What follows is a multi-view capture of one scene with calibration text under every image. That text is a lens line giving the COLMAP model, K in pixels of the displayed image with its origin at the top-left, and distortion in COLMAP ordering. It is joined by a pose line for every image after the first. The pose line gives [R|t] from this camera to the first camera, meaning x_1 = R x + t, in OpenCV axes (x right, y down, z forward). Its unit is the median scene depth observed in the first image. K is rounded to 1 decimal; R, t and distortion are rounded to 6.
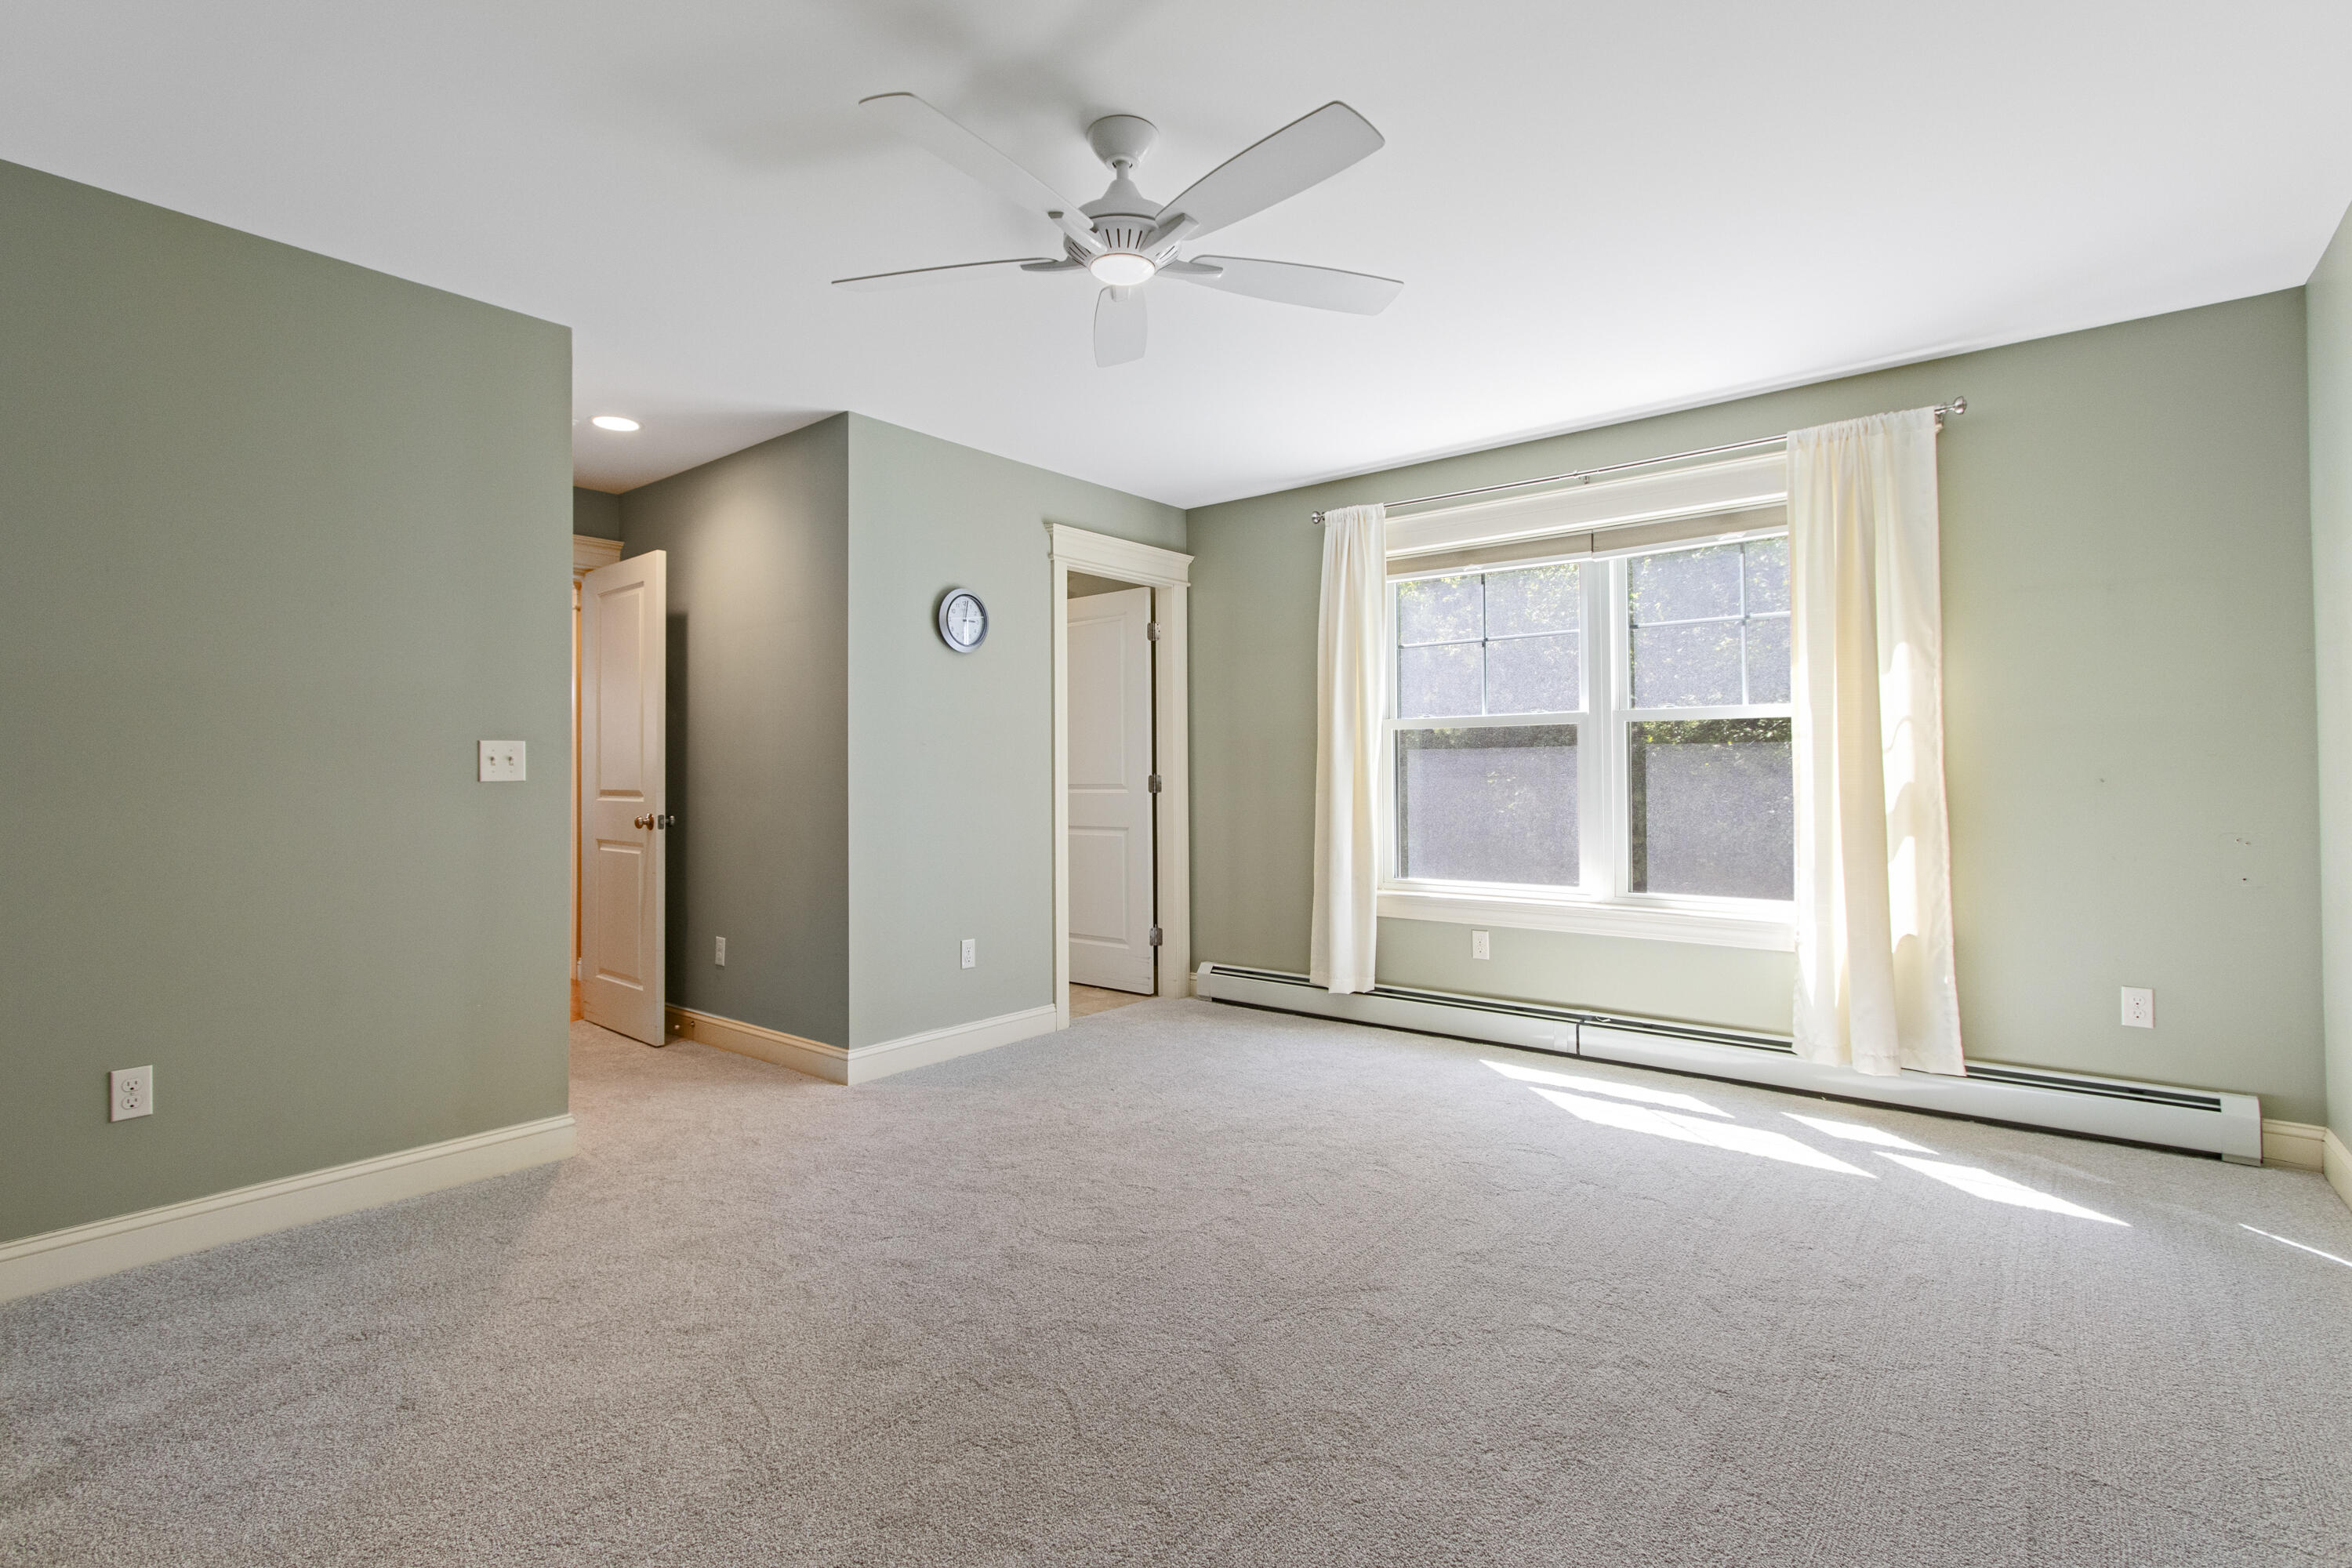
lens RADIAL K [[1095.1, 0, 1160.0], [0, 1095.1, 764.9], [0, 0, 1]] dist [0.001870, 0.000887]
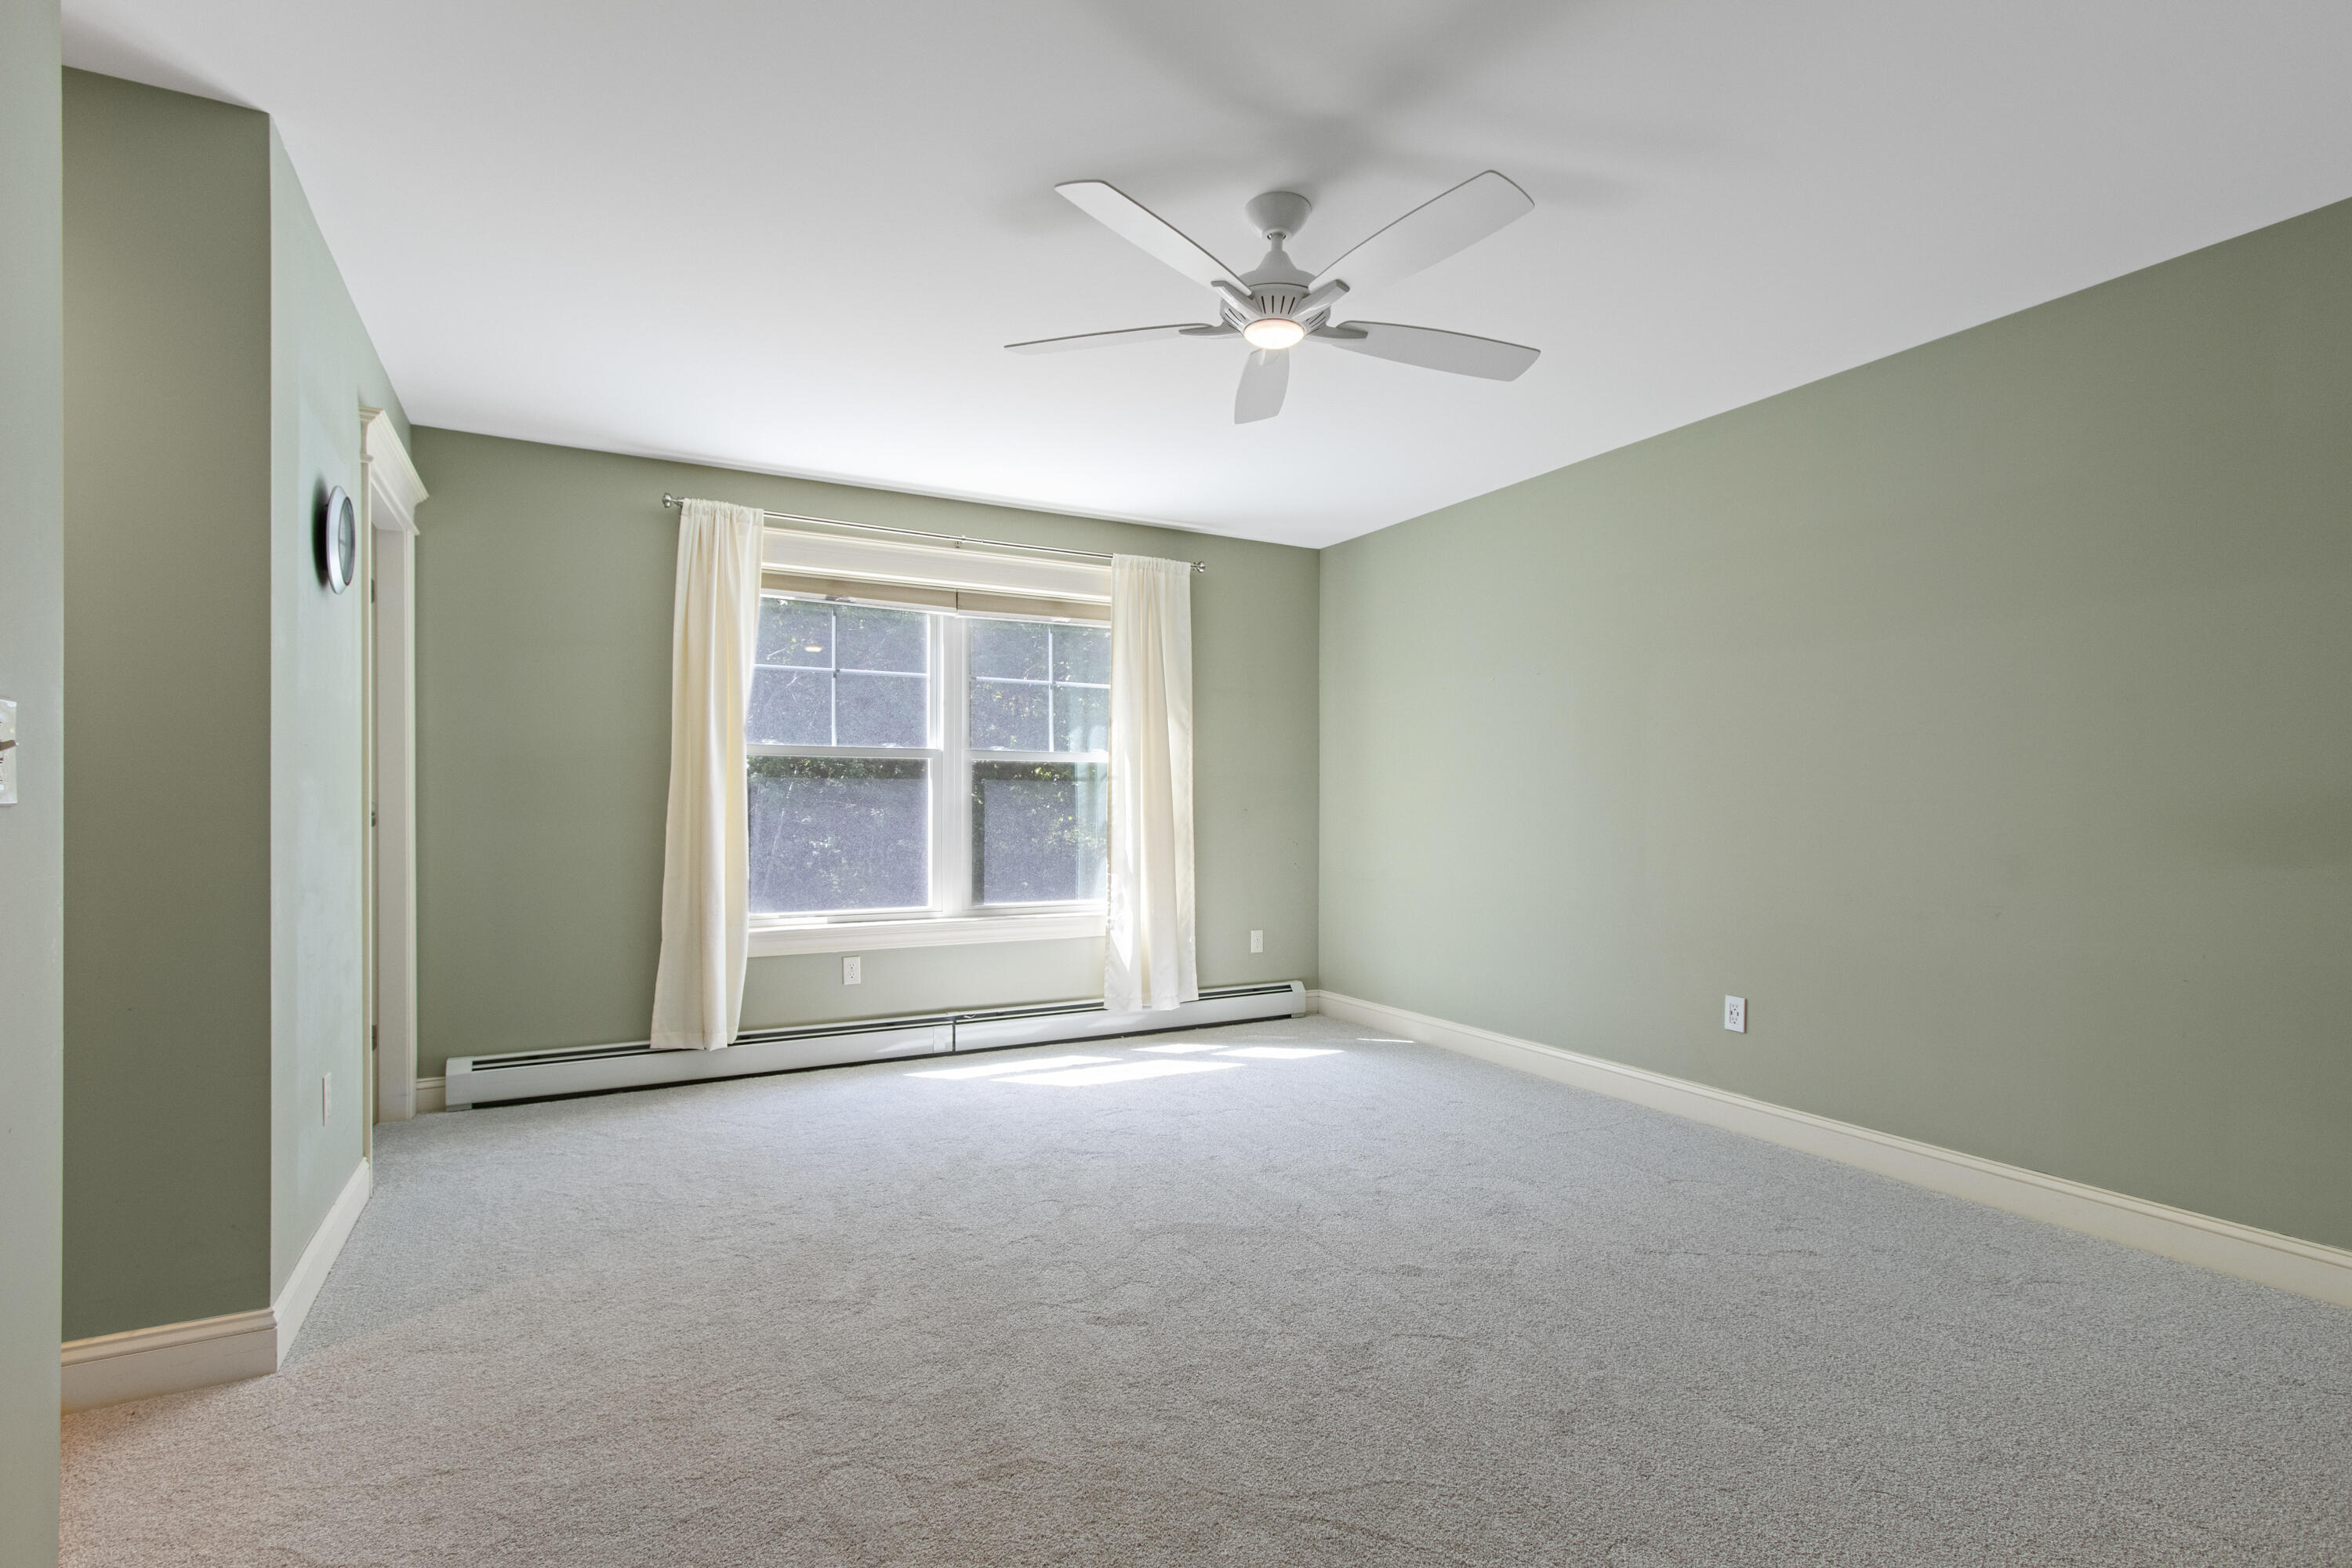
lens RADIAL K [[1095.1, 0, 1160.2], [0, 1095.1, 804.3], [0, 0, 1]] dist [0.001870, 0.000887]
pose [[0.380645, 0.009020, 0.924677, -0.582918], [-0.010805, 0.999928, -0.005306, 0.012829], [-0.924658, -0.007971, 0.380715, 0.373788]]
